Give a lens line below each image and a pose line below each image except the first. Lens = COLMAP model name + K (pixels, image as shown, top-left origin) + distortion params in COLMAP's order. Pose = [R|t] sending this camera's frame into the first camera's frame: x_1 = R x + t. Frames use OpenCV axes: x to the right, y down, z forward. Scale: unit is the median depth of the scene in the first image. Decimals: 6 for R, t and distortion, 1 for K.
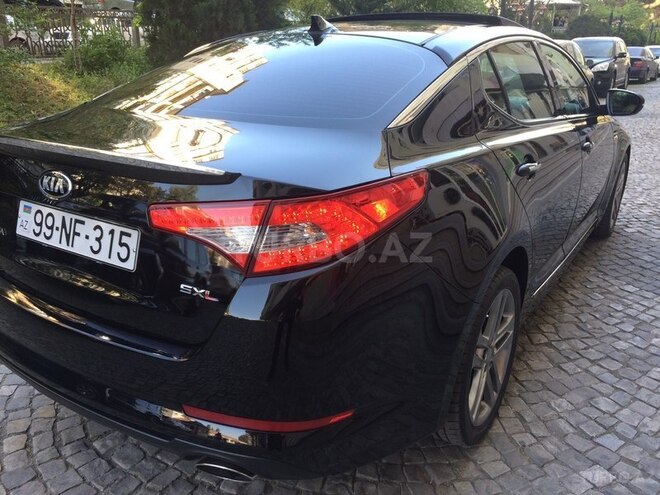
lens RADIAL K [[559.5, 0, 330.0], [0, 559.5, 247.5], [0, 0, 1]] dist [0.075359, -0.093349]
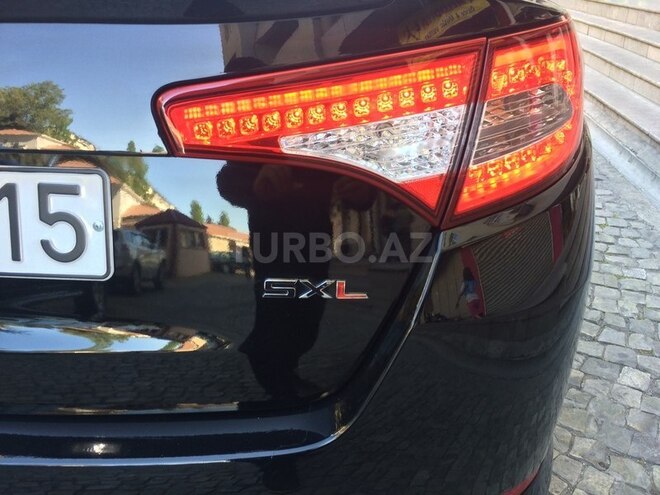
lens RADIAL K [[559.5, 0, 330.0], [0, 559.5, 247.5], [0, 0, 1]] dist [0.075359, -0.093349]
pose [[0.883866, -0.214072, 0.415879, -0.355245], [0.166127, 0.974826, 0.148718, -0.011564], [-0.437245, -0.062357, 0.897178, 0.550835]]
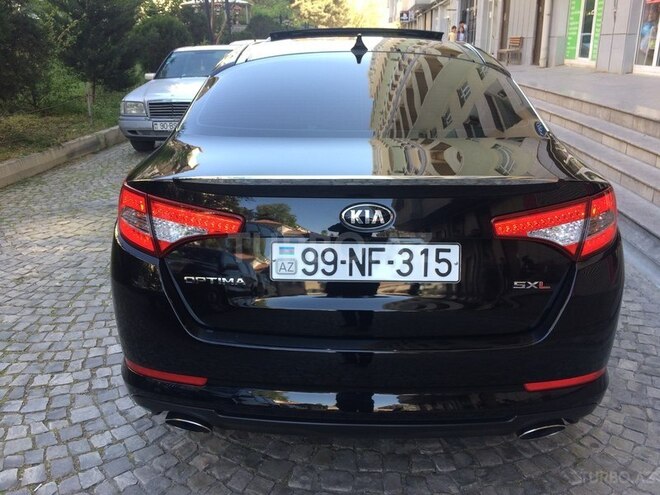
lens RADIAL K [[559.5, 0, 330.0], [0, 559.5, 247.5], [0, 0, 1]] dist [0.075359, -0.093349]
pose [[0.850062, -0.182963, 0.493881, -1.042802], [0.181070, 0.982086, 0.052167, -0.120844], [-0.494578, 0.045082, 0.867963, 0.164410]]
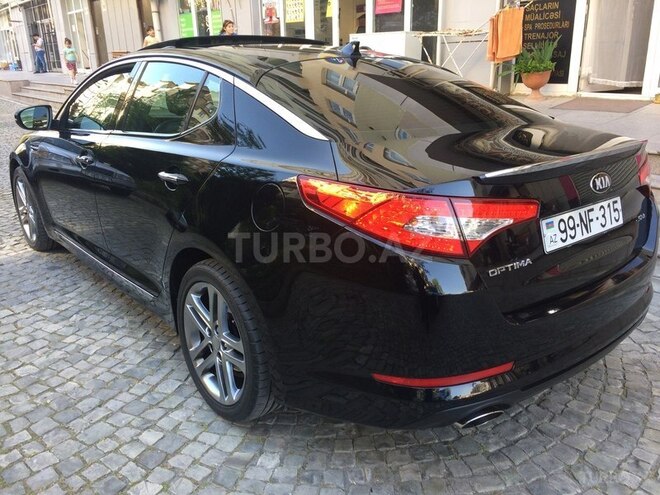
lens RADIAL K [[559.5, 0, 330.0], [0, 559.5, 247.5], [0, 0, 1]] dist [0.075359, -0.093349]
pose [[0.303398, -0.310097, 0.900994, -1.839357], [0.328636, 0.921600, 0.206525, -0.434765], [-0.894398, 0.233439, 0.381520, 1.085466]]
